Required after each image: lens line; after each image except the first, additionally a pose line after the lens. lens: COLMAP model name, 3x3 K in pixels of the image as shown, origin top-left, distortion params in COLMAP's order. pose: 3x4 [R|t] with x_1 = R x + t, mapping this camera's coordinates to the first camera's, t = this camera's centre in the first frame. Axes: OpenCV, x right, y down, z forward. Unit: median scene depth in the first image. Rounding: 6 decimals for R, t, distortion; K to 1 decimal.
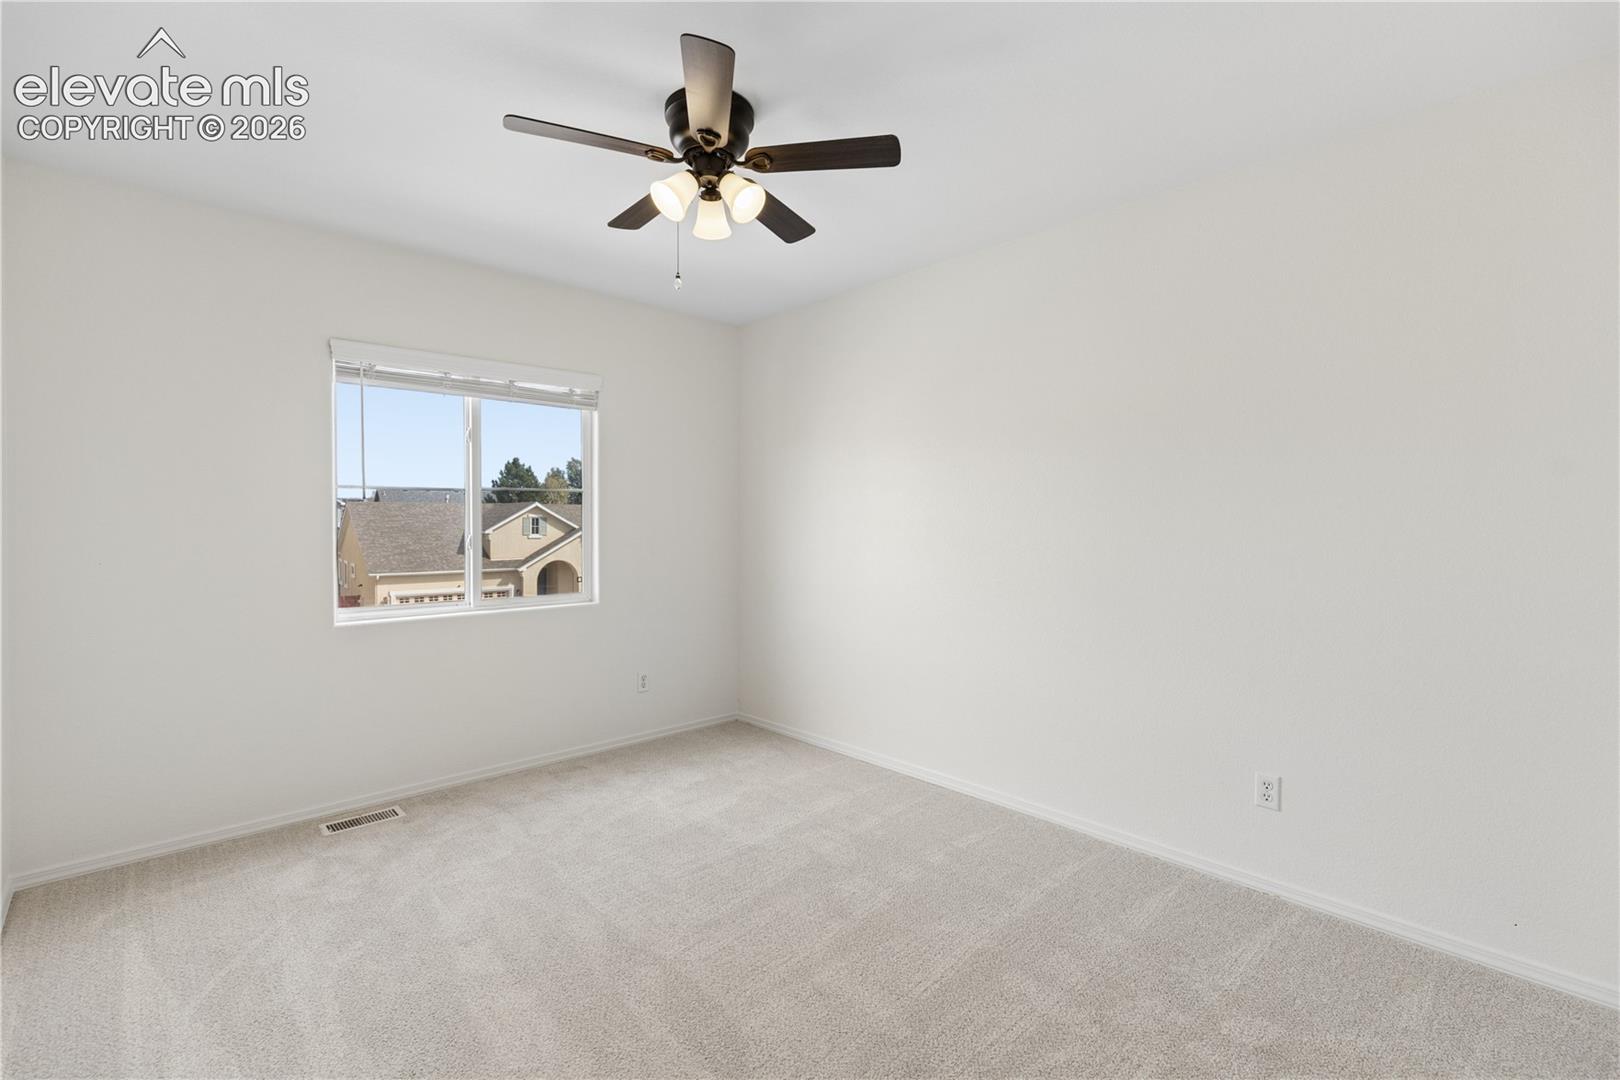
lens RADIAL K [[719.9, 0, 810.0], [0, 719.9, 540.0], [0, 0, 1]] dist [0.009001, 0.005833]
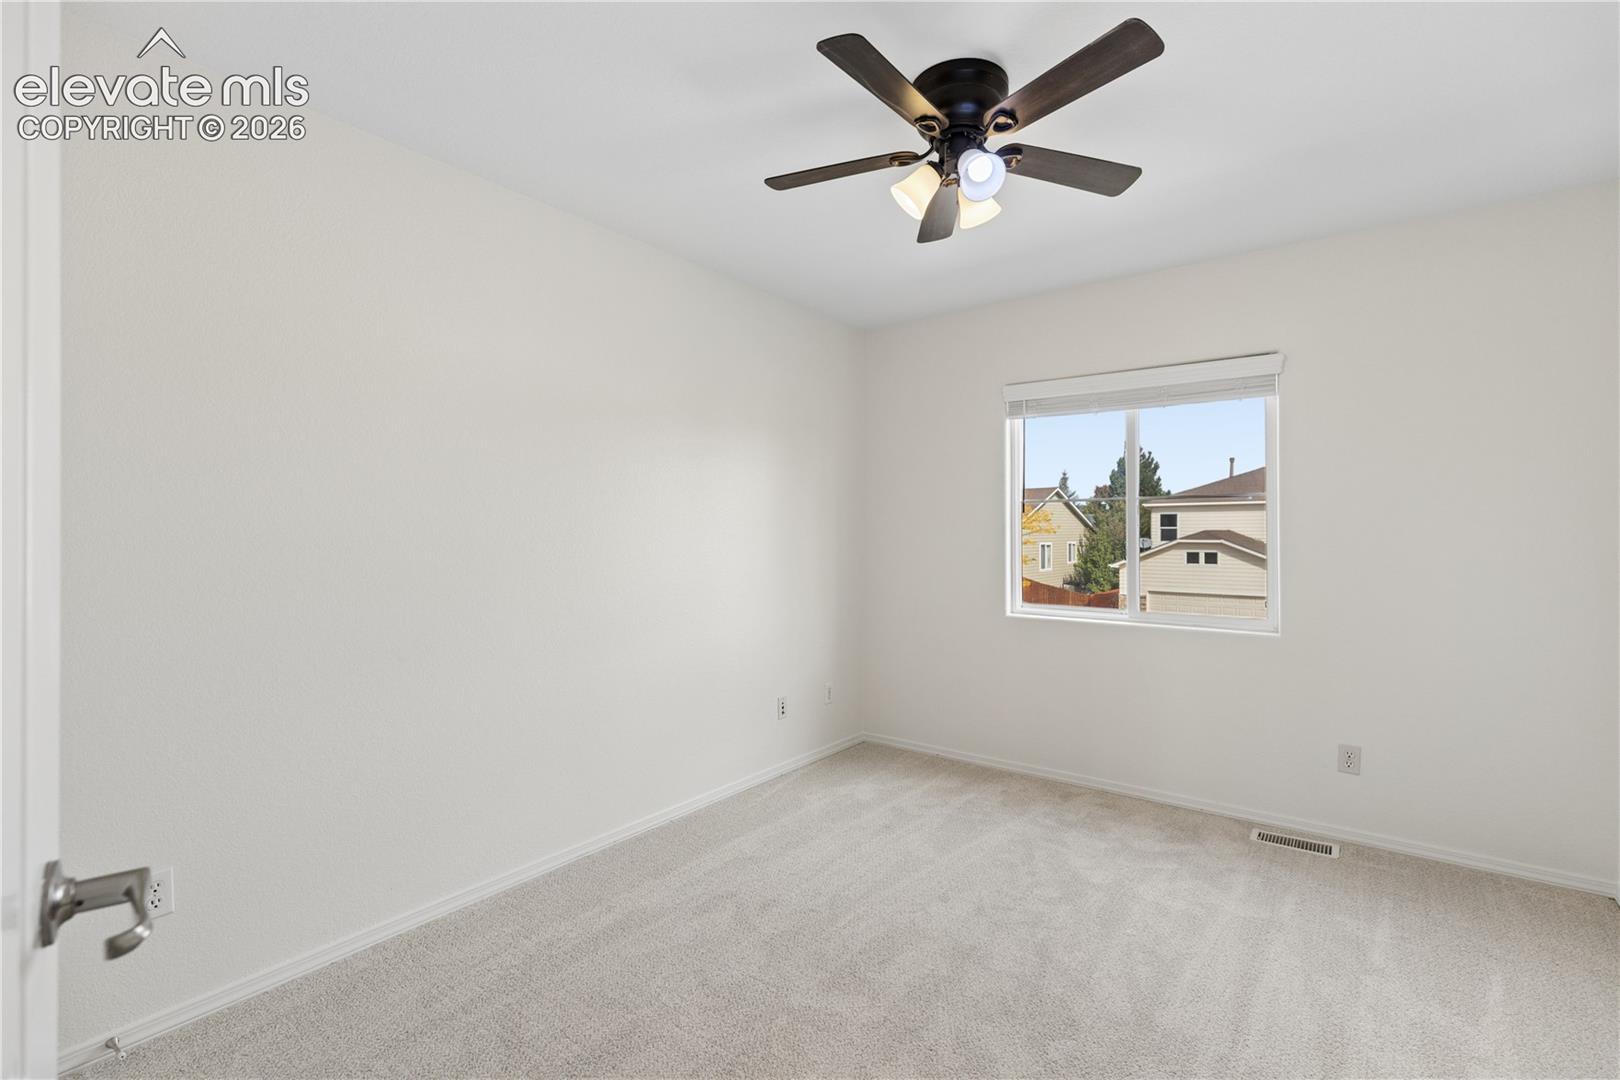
lens RADIAL K [[719.9, 0, 810.0], [0, 719.9, 540.0], [0, 0, 1]] dist [0.009001, 0.005833]
pose [[0.217048, 0.012201, -0.976085, 0.462948], [-0.025864, 0.999643, 0.006744, -0.012346], [0.975818, 0.023782, 0.217286, 0.405467]]
